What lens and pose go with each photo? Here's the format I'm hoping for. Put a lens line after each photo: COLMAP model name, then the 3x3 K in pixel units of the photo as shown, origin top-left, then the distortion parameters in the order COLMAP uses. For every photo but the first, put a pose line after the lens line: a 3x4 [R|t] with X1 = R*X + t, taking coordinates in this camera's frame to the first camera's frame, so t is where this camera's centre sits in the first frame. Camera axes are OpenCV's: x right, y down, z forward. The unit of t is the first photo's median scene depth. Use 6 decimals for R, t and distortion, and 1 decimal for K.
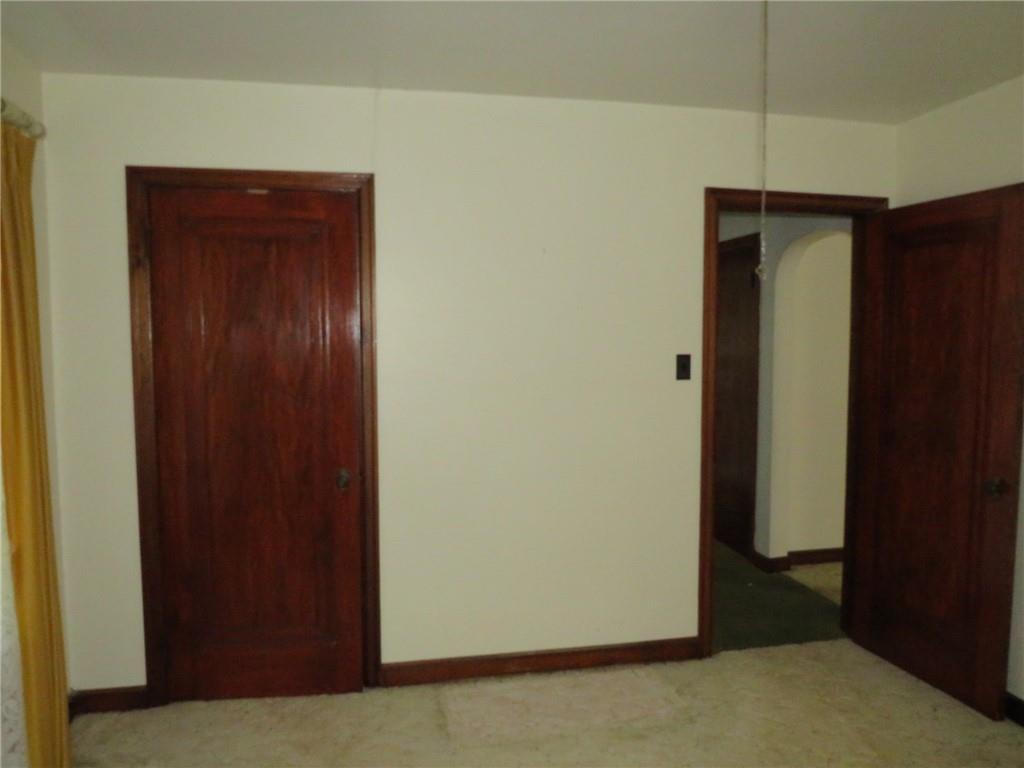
lens RADIAL K [[726.1, 0, 512.0], [0, 726.1, 384.0], [0, 0, 1]] dist [-0.026259, 0.000256]
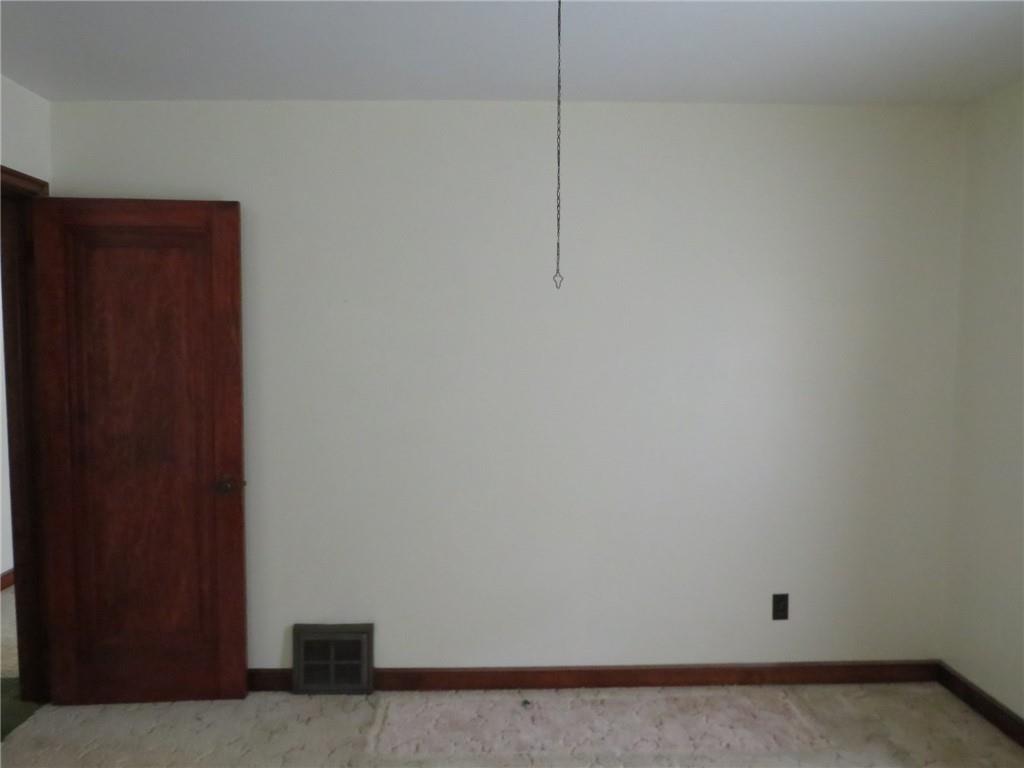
lens RADIAL K [[734.6, 0, 512.0], [0, 734.6, 384.0], [0, 0, 1]] dist [-0.016164, -0.000241]
pose [[0.160683, -0.043847, 0.986032, -0.296337], [0.061377, 0.997523, 0.034356, -0.014855], [-0.985096, 0.054999, 0.162976, 0.358876]]
